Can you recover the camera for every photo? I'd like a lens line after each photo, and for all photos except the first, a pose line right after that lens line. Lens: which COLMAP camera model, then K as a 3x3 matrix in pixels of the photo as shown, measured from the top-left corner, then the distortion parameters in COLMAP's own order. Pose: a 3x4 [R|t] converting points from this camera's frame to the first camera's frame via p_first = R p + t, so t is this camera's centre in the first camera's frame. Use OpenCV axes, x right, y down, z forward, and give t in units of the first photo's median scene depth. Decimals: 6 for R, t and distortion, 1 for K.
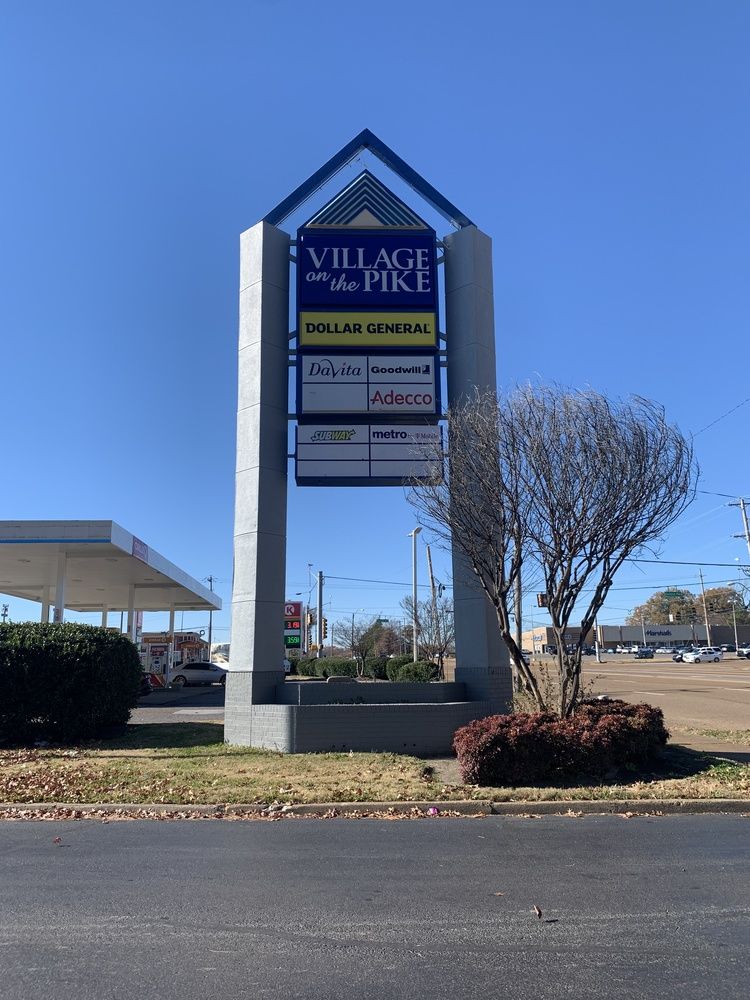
lens RADIAL K [[752.0, 0, 375.0], [0, 752.0, 500.0], [0, 0, 1]] dist [0.005076, 0.003501]
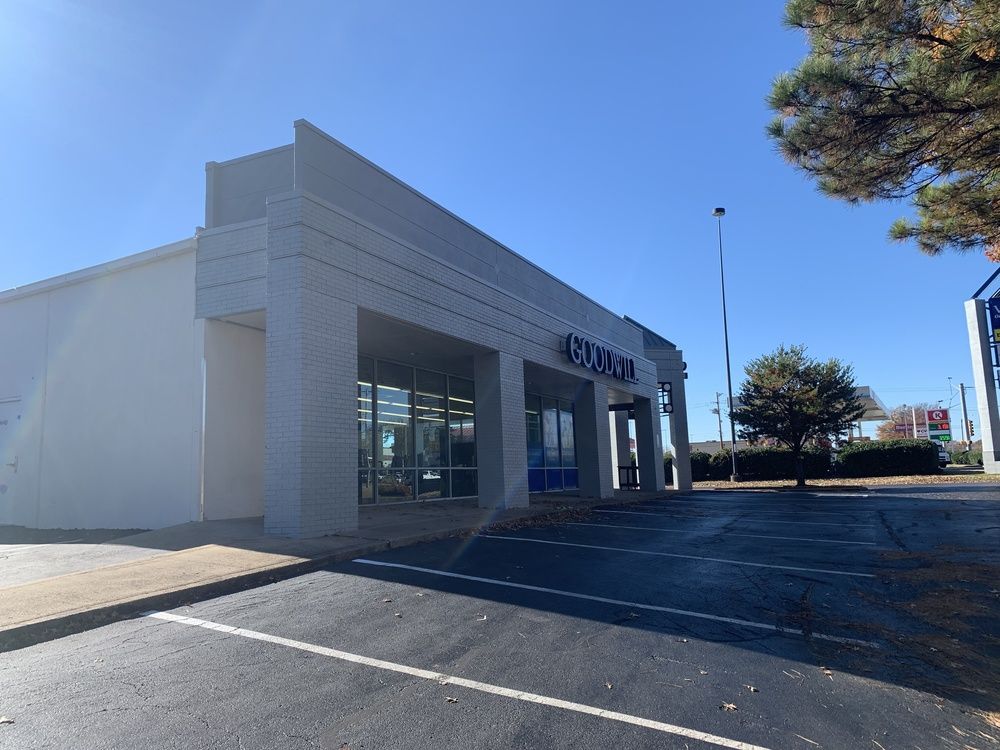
lens RADIAL K [[752.0, 0, 500.0], [0, 752.0, 375.0], [0, 0, 1]] dist [0.005076, 0.003501]
pose [[0.830233, -0.092825, -0.549634, -0.096709], [0.144148, 0.988249, 0.050837, -0.487374], [0.538456, -0.121435, 0.833858, -2.407252]]
